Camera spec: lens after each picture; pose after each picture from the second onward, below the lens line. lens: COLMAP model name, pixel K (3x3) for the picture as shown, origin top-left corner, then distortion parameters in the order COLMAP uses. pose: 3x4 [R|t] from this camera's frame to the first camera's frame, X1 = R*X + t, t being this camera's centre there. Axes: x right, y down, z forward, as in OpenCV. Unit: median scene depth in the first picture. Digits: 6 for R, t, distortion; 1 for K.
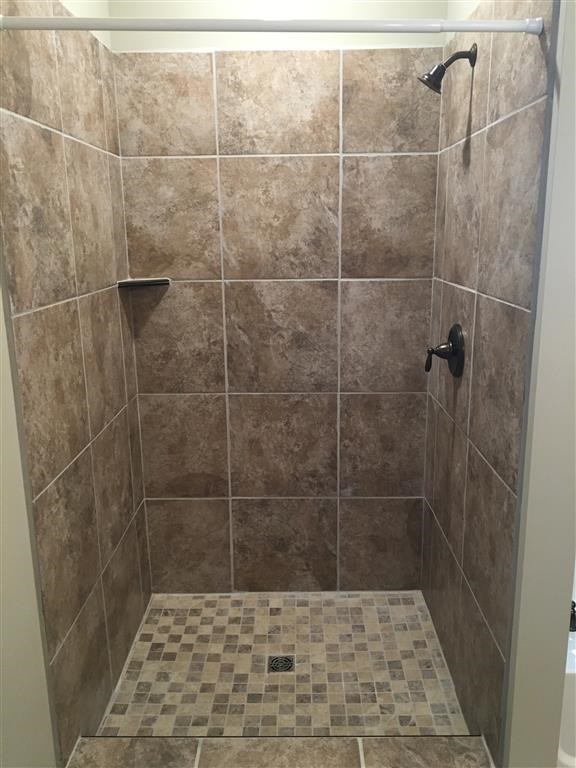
lens RADIAL K [[644.3, 0, 290.7], [0, 644.3, 385.4], [0, 0, 1]] dist [0.101677, -0.163436]
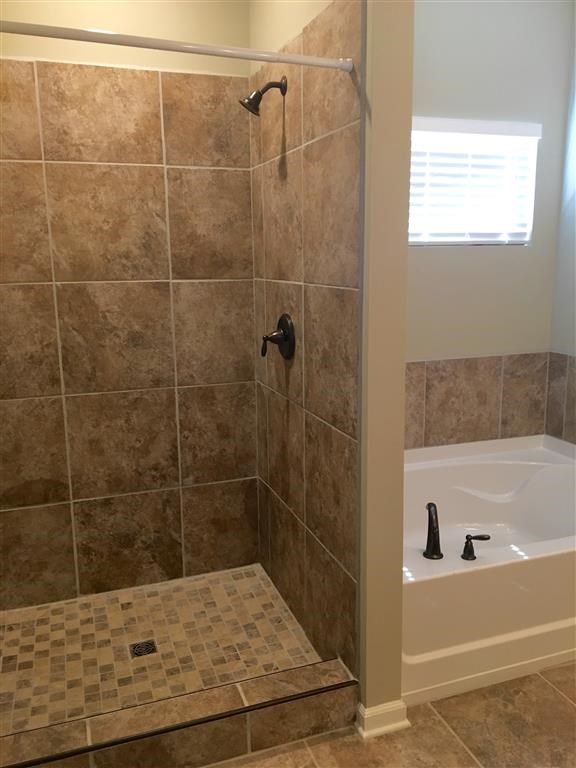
lens RADIAL K [[644.3, 0, 290.7], [0, 644.3, 385.4], [0, 0, 1]] dist [0.101677, -0.163436]
pose [[0.939791, -0.067816, 0.334952, -0.112473], [0.081322, 0.996337, -0.026444, 0.055940], [-0.331932, 0.052091, 0.941864, -0.075481]]
